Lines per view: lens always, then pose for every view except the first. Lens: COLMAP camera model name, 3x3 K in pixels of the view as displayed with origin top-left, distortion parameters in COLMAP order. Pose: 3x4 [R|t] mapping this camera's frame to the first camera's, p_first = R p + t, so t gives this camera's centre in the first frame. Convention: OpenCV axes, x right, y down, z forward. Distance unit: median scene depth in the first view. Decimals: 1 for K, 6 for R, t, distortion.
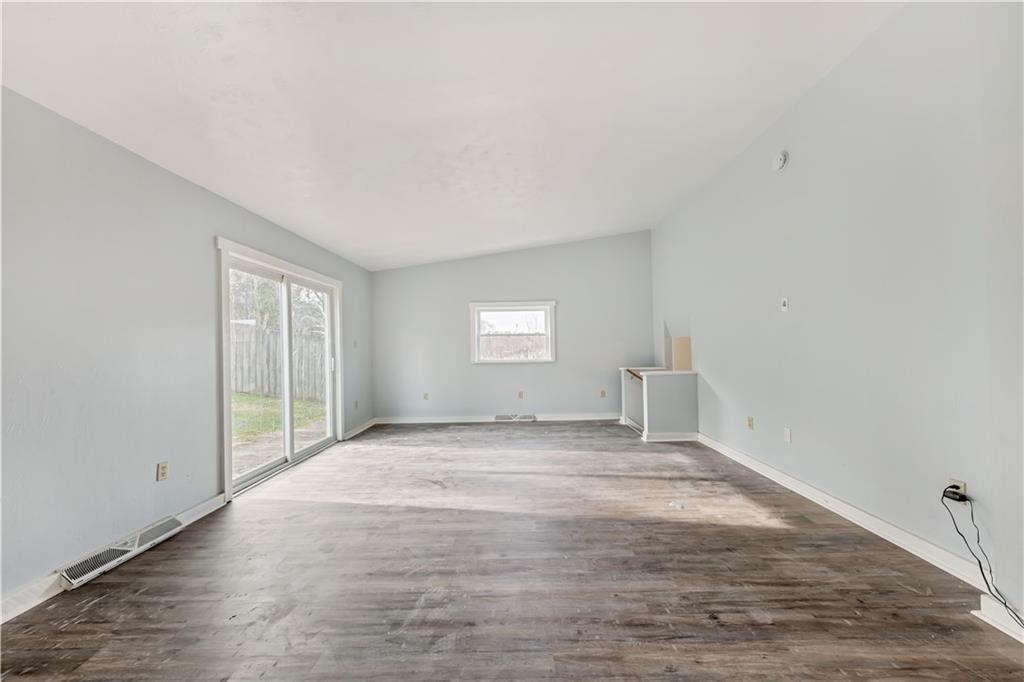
lens RADIAL K [[358.2, 0, 517.3], [0, 358.2, 344.1], [0, 0, 1]] dist [0.007524, -0.002711]
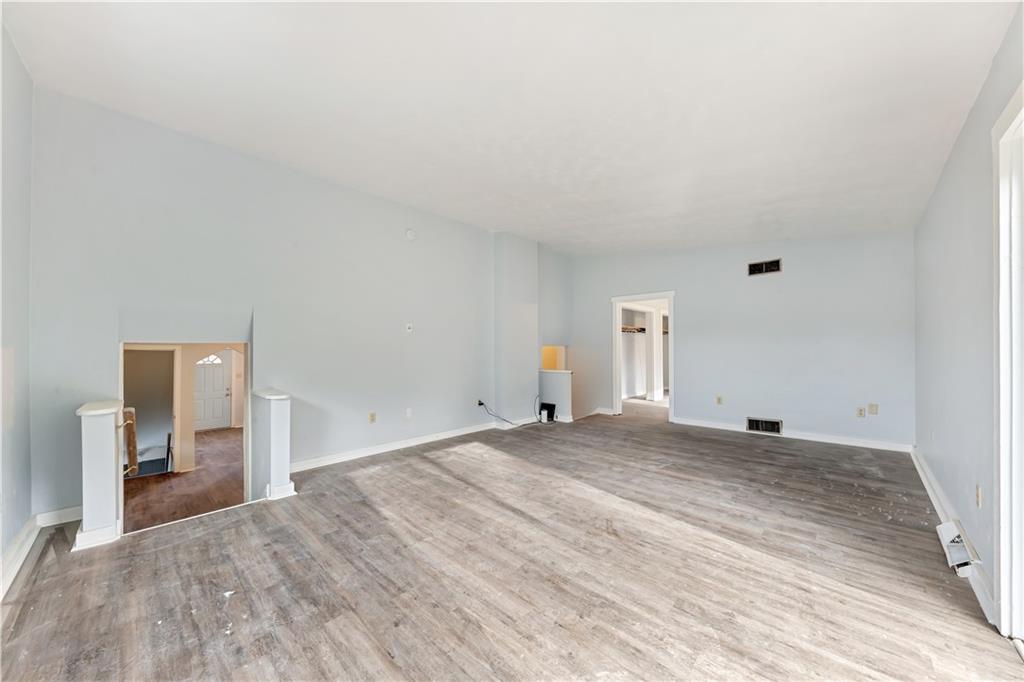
lens RADIAL K [[358.2, 0, 517.2], [0, 358.2, 336.8], [0, 0, 1]] dist [0.007524, -0.002711]
pose [[-0.732781, 0.057479, 0.678033, -0.686964], [0.019628, 0.997797, -0.063374, 0.036994], [-0.680182, -0.033130, -0.732295, 1.924778]]
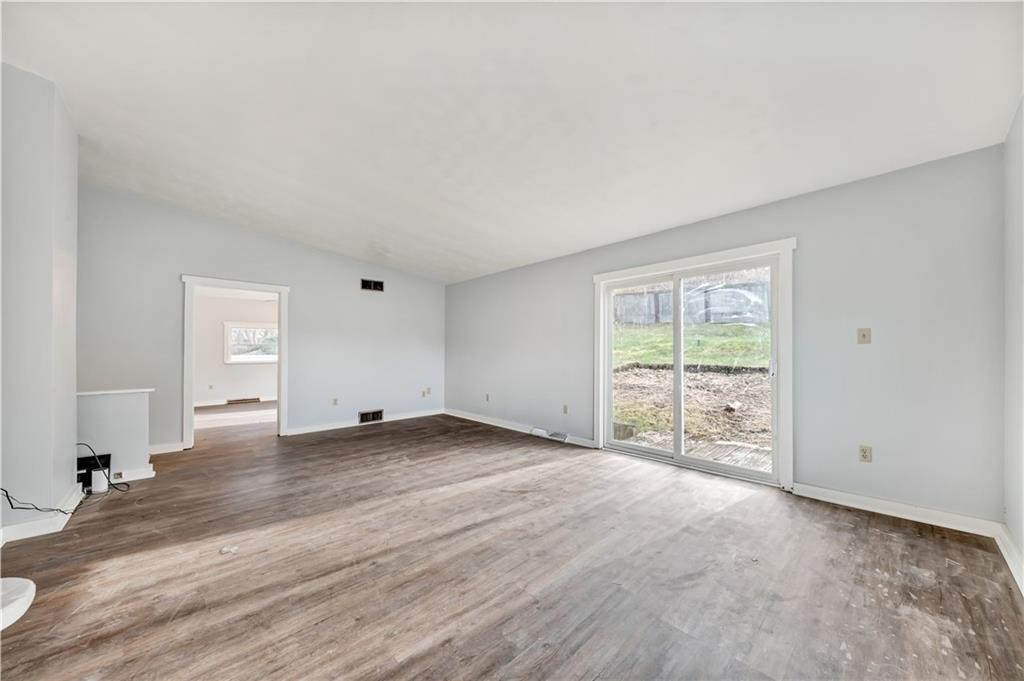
lens RADIAL K [[358.2, 0, 515.1], [0, 358.2, 345.9], [0, 0, 1]] dist [0.007524, -0.002711]
pose [[-0.725180, 0.015339, -0.688389, 0.494329], [0.029354, 0.999532, -0.008651, 0.009843], [0.687934, -0.026480, -0.725290, 1.929543]]
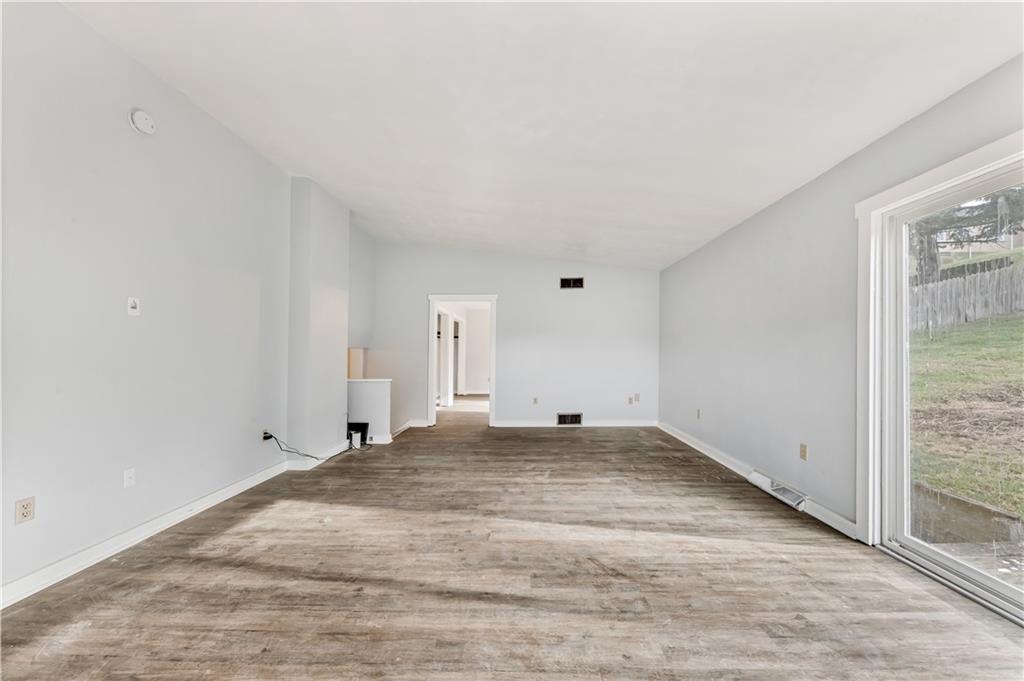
lens RADIAL K [[358.2, 0, 516.4], [0, 358.2, 340.5], [0, 0, 1]] dist [0.007524, -0.002711]
pose [[-0.999376, 0.030443, 0.017929, -0.095562], [0.029565, 0.998442, -0.047330, 0.025549], [-0.019342, -0.046770, -0.998718, 1.857204]]
